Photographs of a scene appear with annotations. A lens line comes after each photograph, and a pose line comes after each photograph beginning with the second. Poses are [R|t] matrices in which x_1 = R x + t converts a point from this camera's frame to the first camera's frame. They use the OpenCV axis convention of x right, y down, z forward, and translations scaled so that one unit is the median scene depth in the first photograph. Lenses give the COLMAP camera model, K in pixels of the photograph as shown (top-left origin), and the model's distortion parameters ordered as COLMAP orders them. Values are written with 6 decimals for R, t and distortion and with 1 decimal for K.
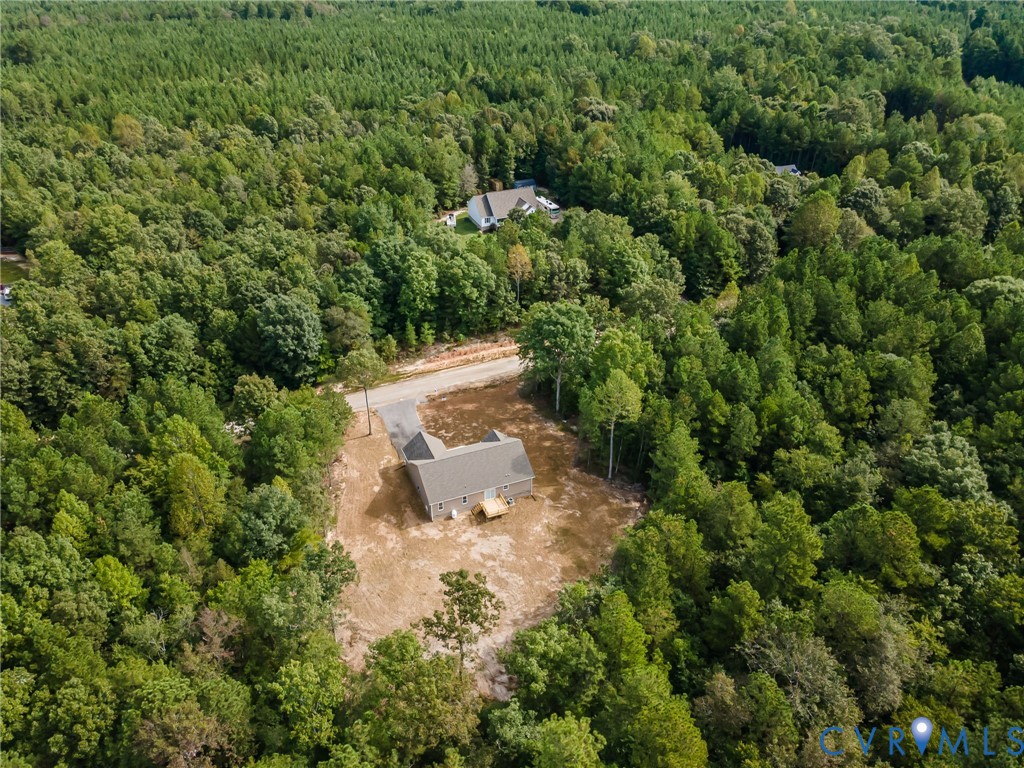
lens RADIAL K [[702.4, 0, 512.0], [0, 702.4, 384.0], [0, 0, 1]] dist [0.000565, 0.001401]
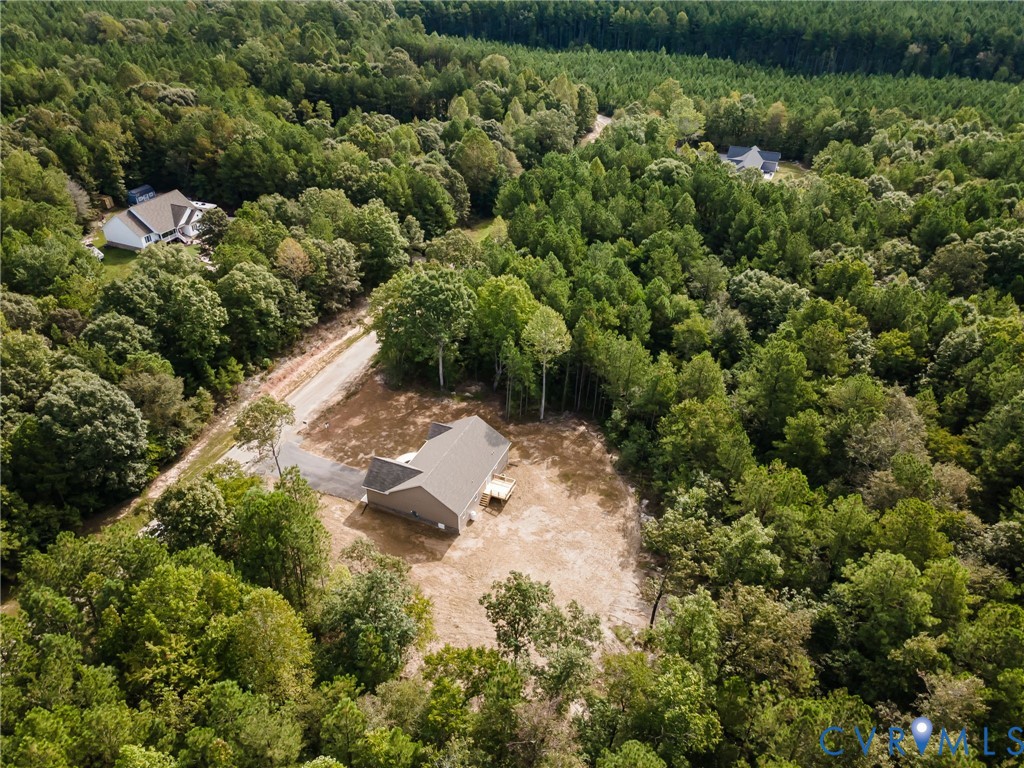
lens RADIAL K [[702.4, 0, 512.0], [0, 702.4, 384.0], [0, 0, 1]] dist [0.000565, 0.001401]
pose [[0.721541, -0.376349, 0.581154, -0.366783], [0.365868, 0.919856, 0.141440, -0.056000], [-0.587809, 0.110571, 0.801408, 0.171952]]
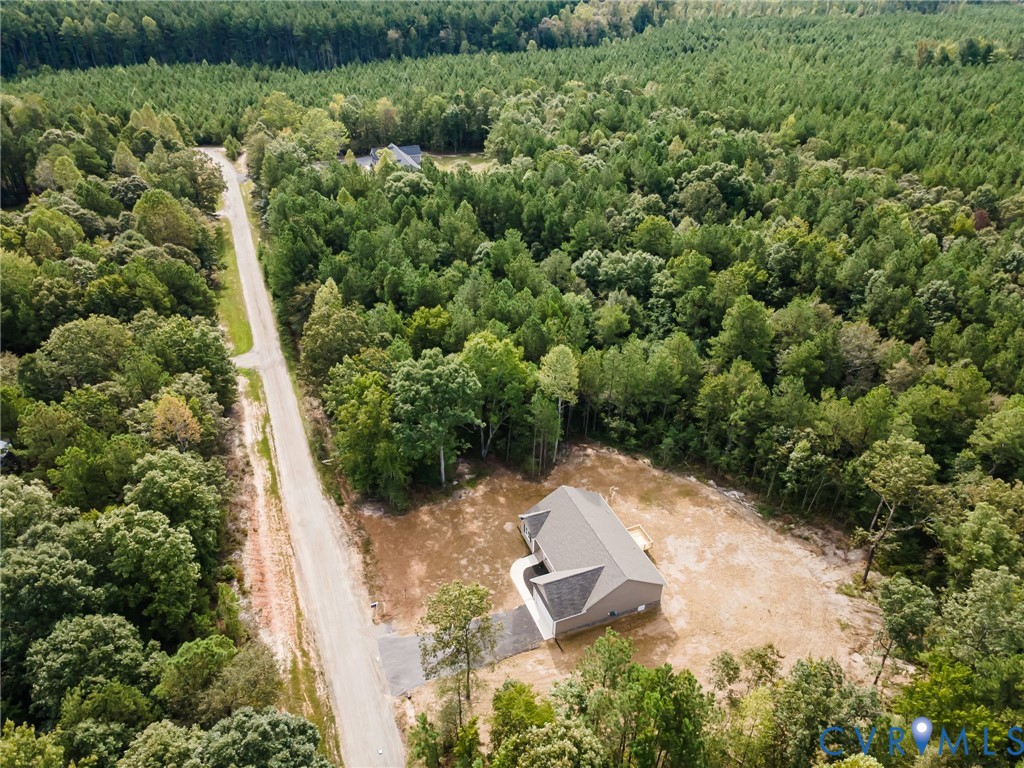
lens RADIAL K [[702.4, 0, 512.0], [0, 702.4, 384.0], [0, 0, 1]] dist [0.000565, 0.001401]
pose [[0.024680, -0.548437, 0.835827, -0.472274], [0.523165, 0.719539, 0.456686, -0.320747], [-0.851874, 0.426005, 0.304681, 0.578299]]
